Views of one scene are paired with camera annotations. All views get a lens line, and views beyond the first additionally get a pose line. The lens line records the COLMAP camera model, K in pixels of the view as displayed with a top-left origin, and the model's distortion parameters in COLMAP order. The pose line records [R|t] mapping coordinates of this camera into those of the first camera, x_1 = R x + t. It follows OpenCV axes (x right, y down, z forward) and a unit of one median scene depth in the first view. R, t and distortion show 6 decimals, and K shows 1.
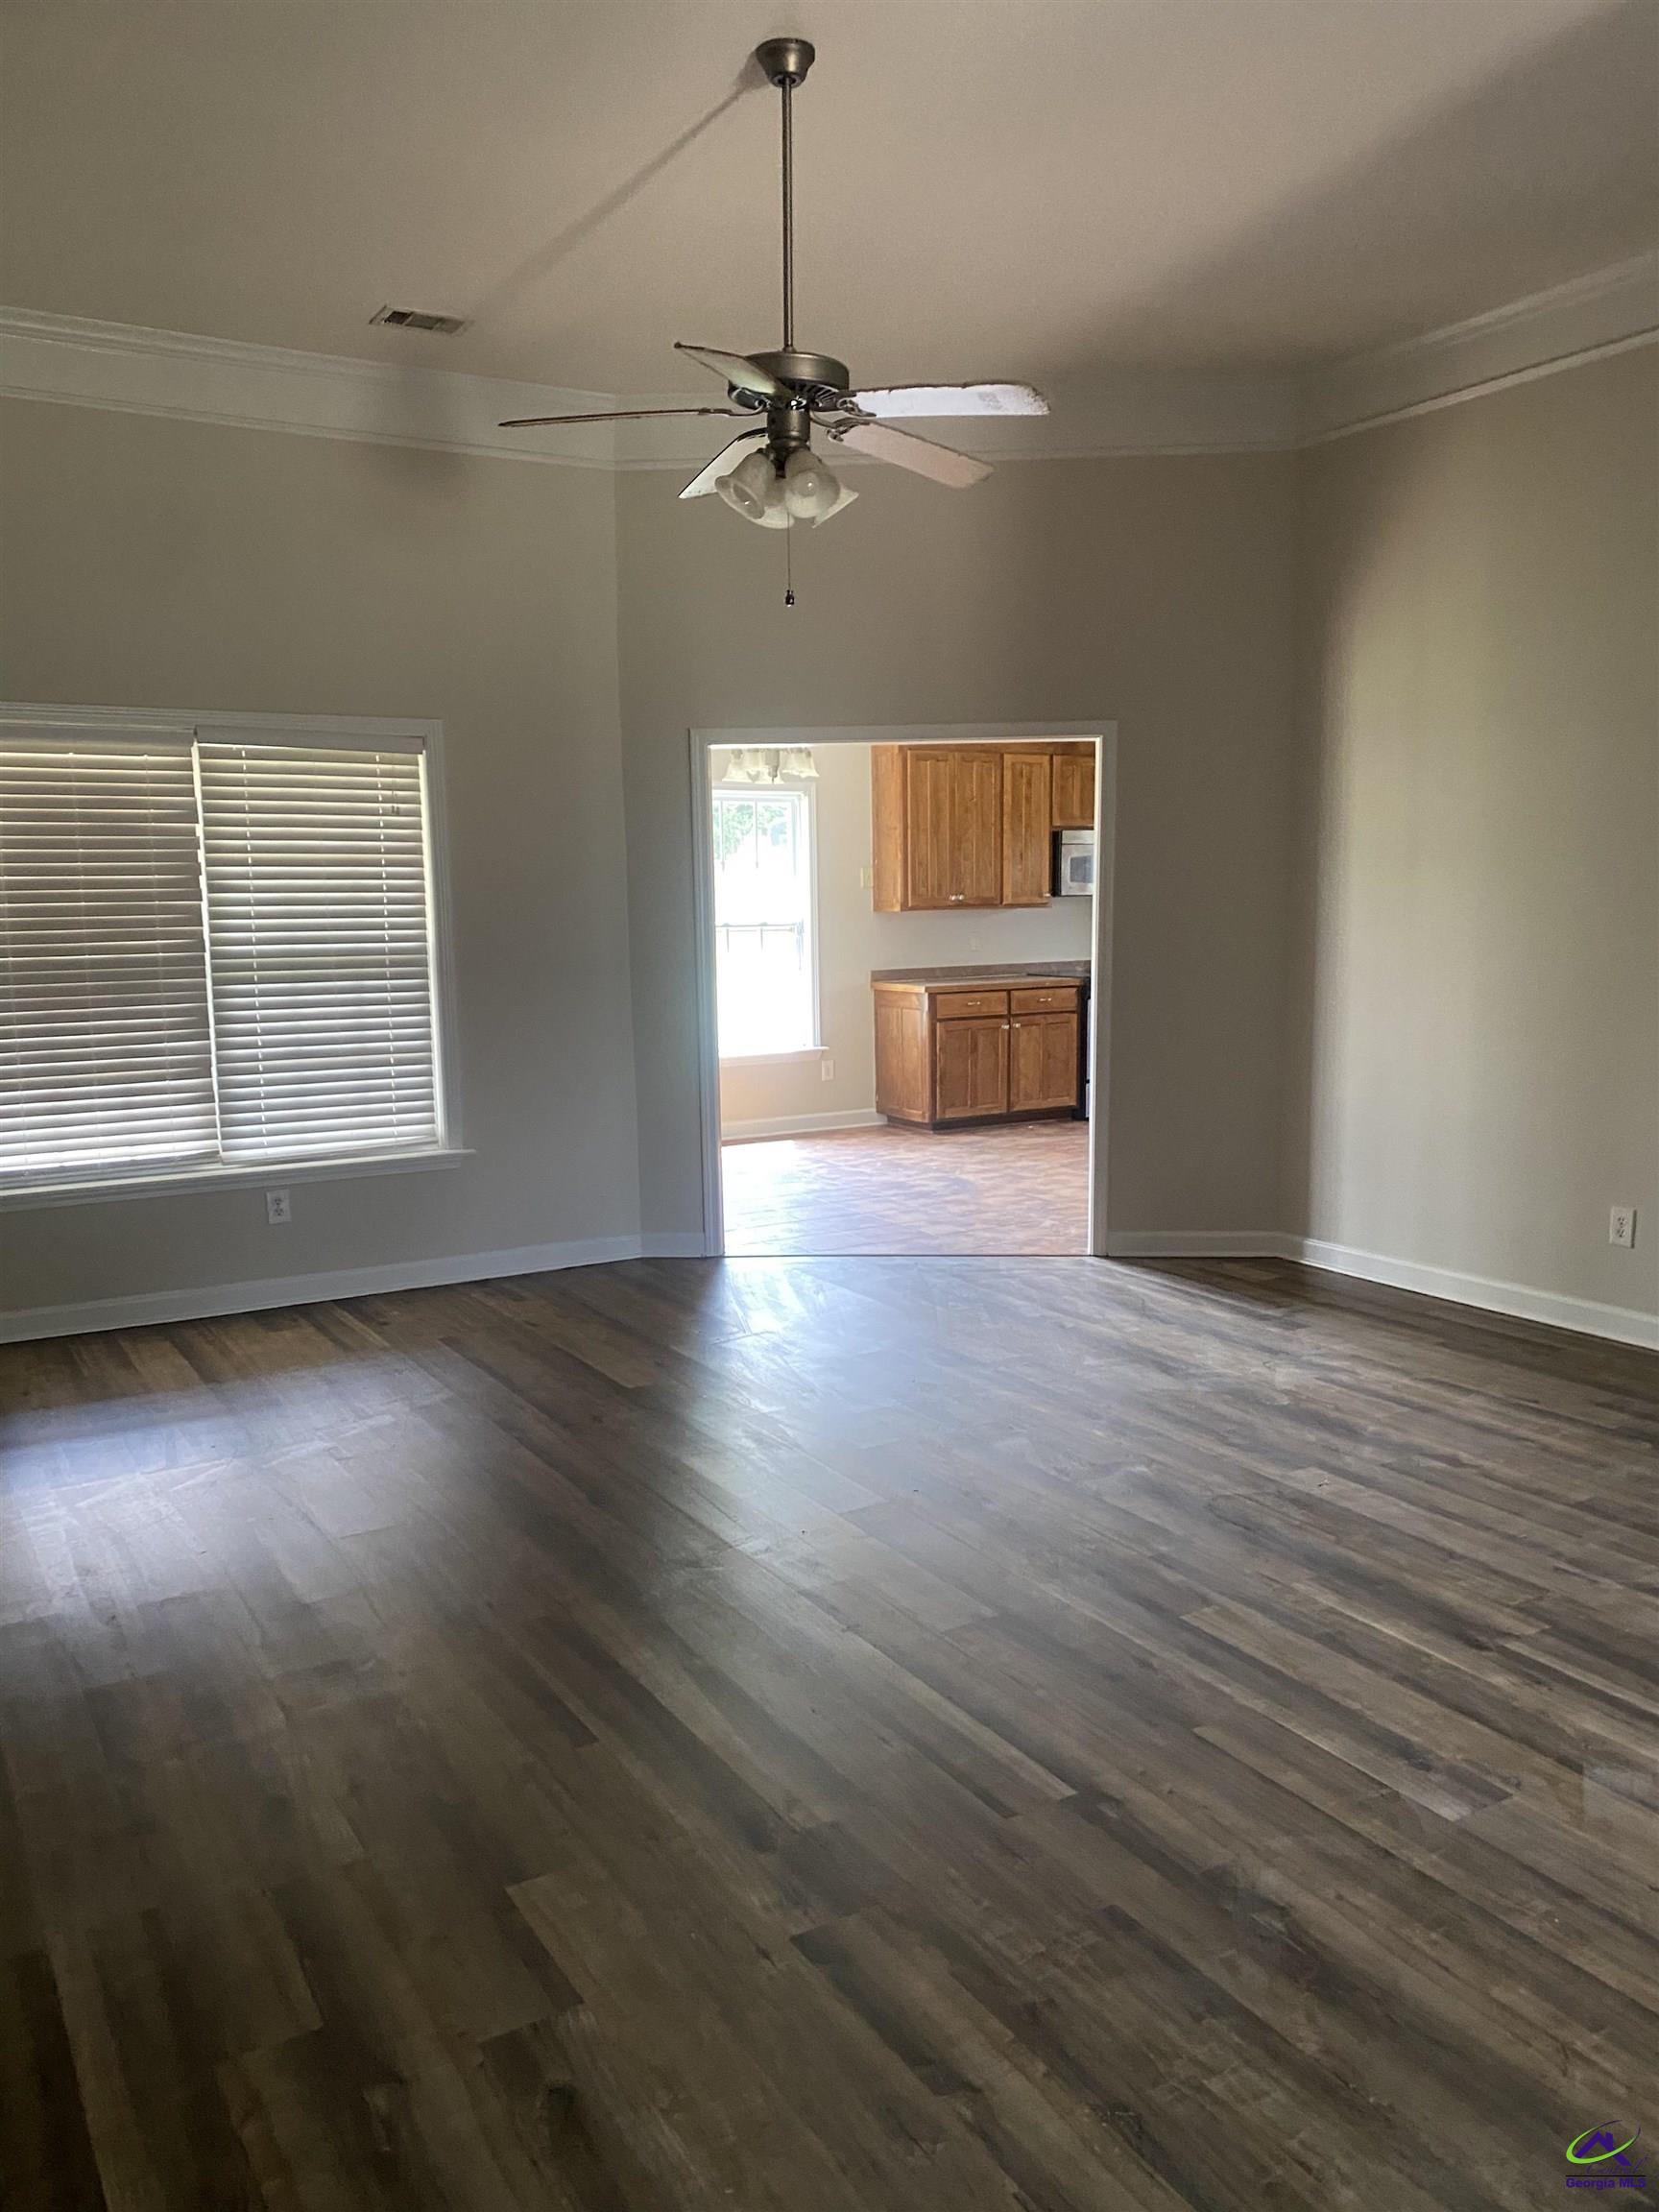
lens RADIAL K [[1669.1, 0, 794.0], [0, 1669.1, 1106.7], [0, 0, 1]] dist [0.001932, -0.000428]
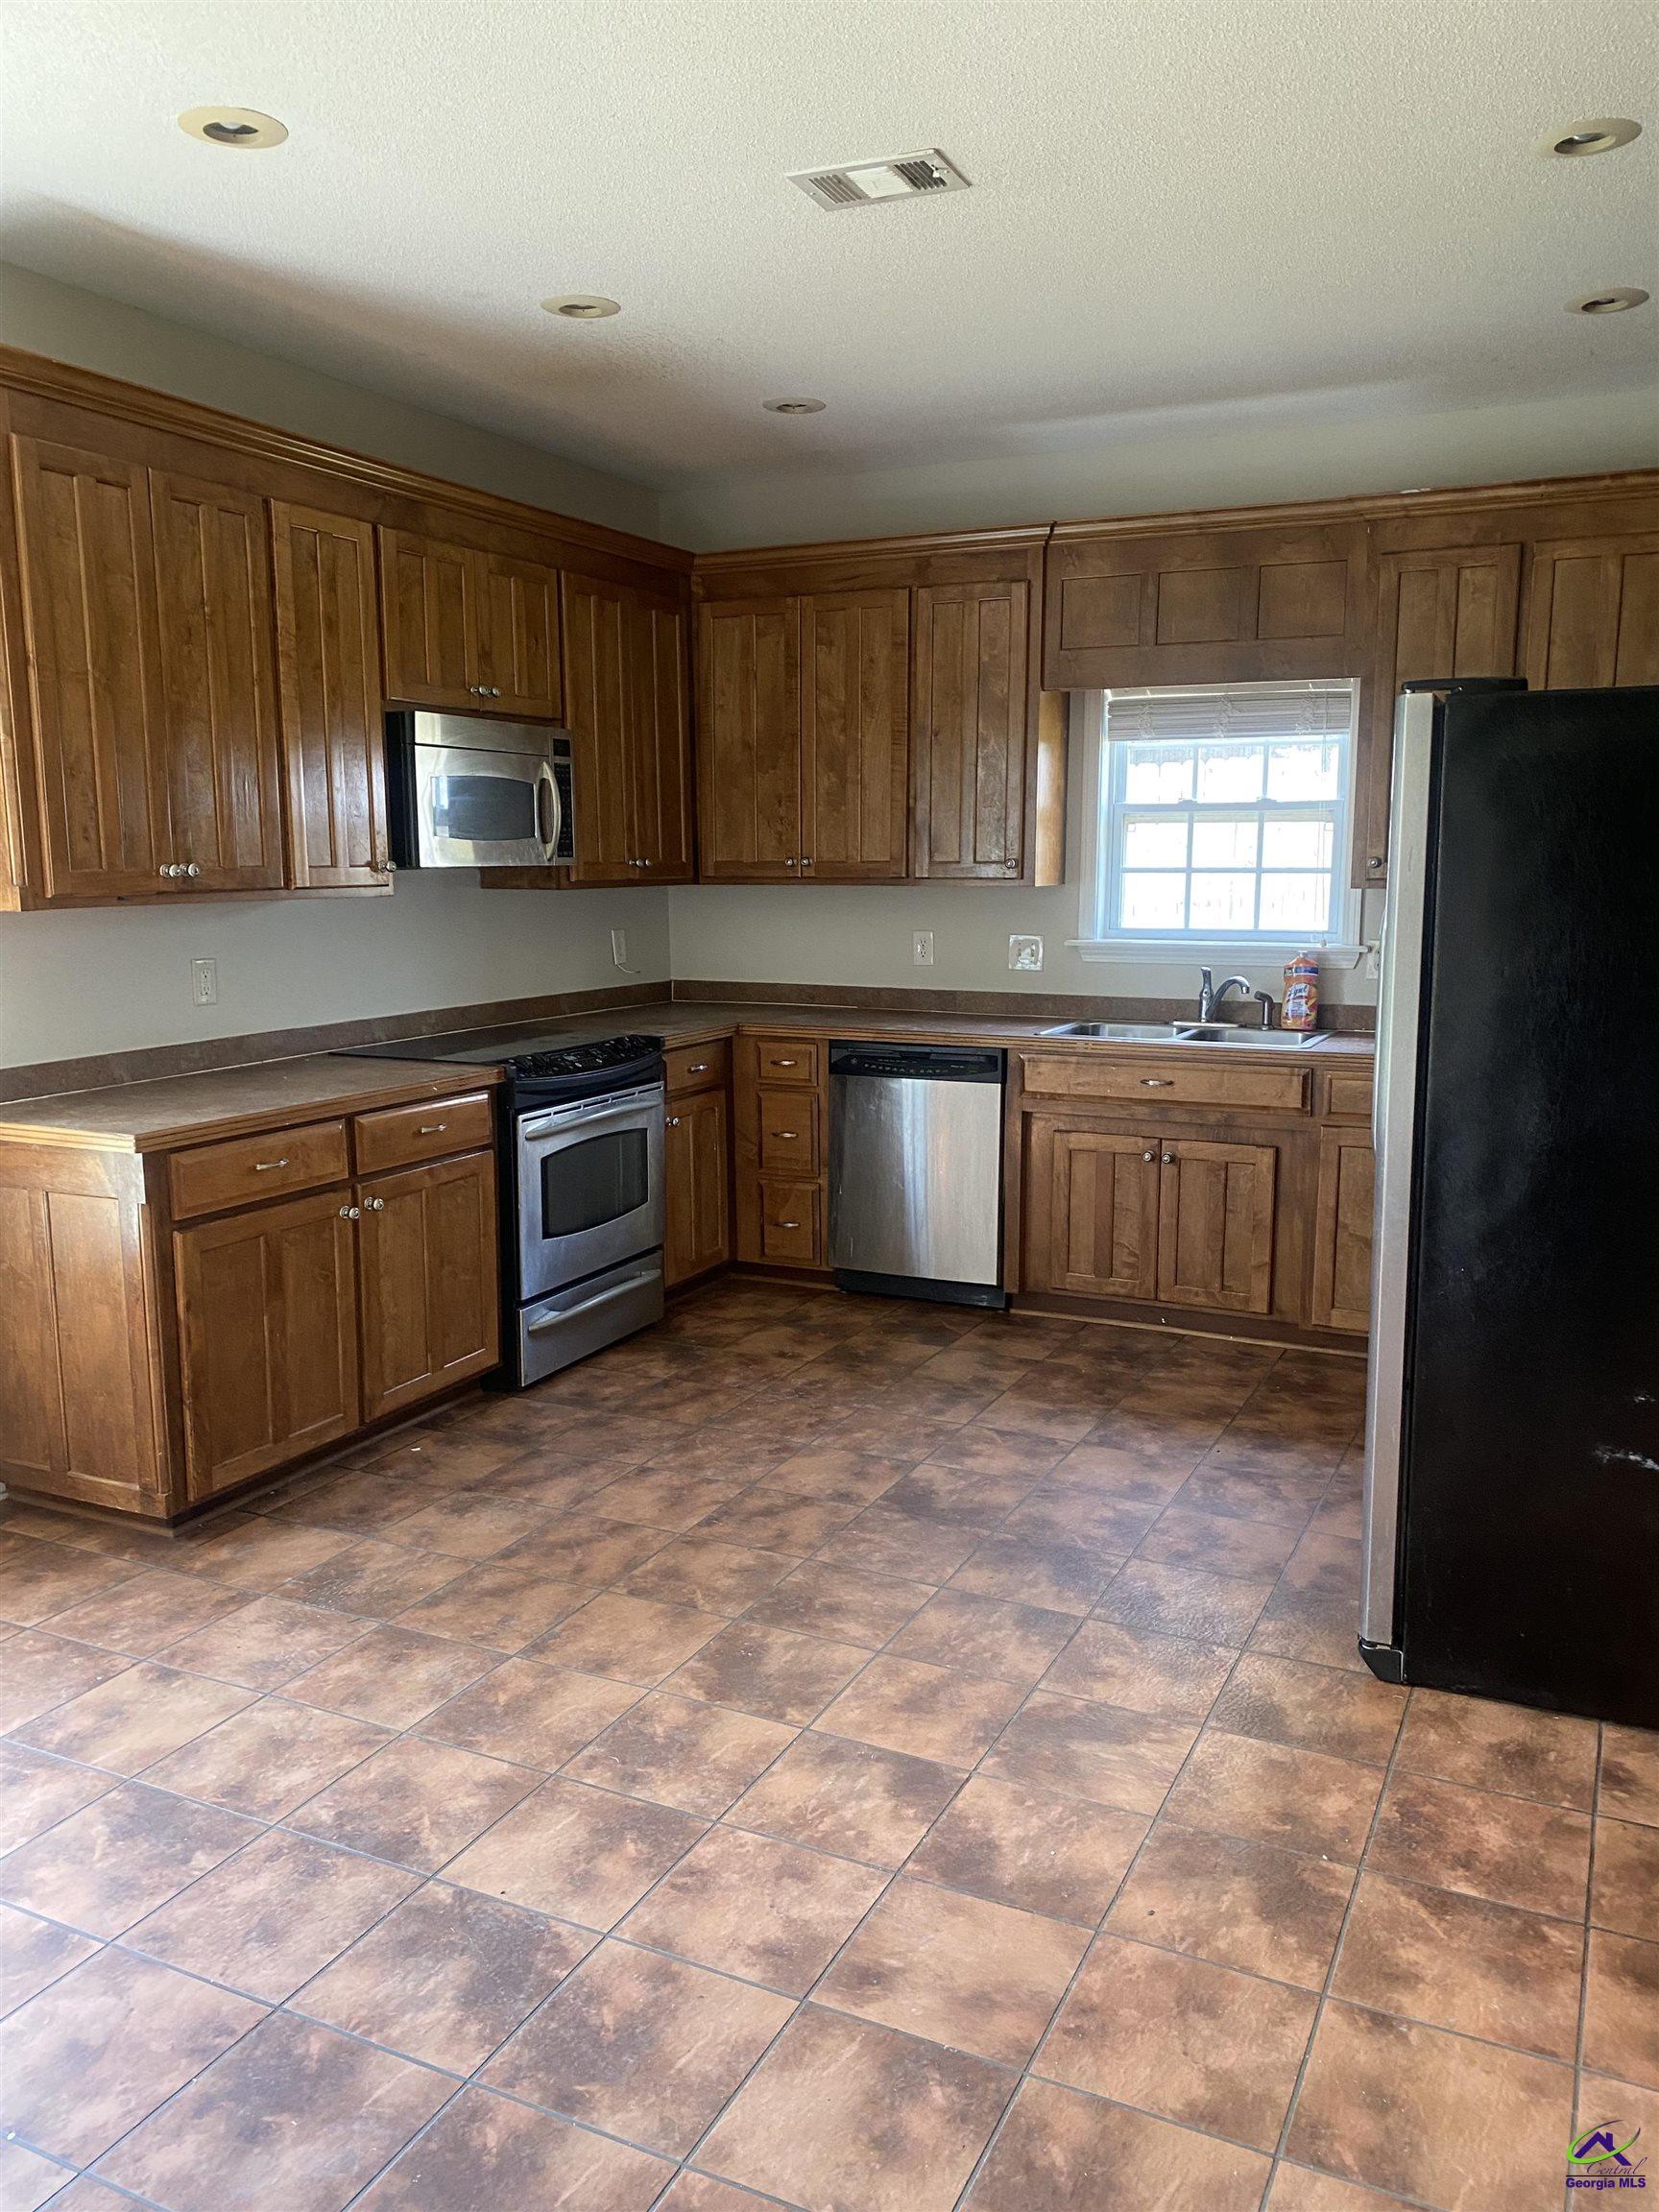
lens RADIAL K [[1669.1, 0, 794.0], [0, 1669.1, 1106.7], [0, 0, 1]] dist [0.001932, -0.000428]
pose [[0.837452, -0.072729, 0.541650, 0.007508], [0.062451, 0.997348, 0.037362, -0.079093], [-0.542931, 0.002537, 0.839774, 0.622069]]
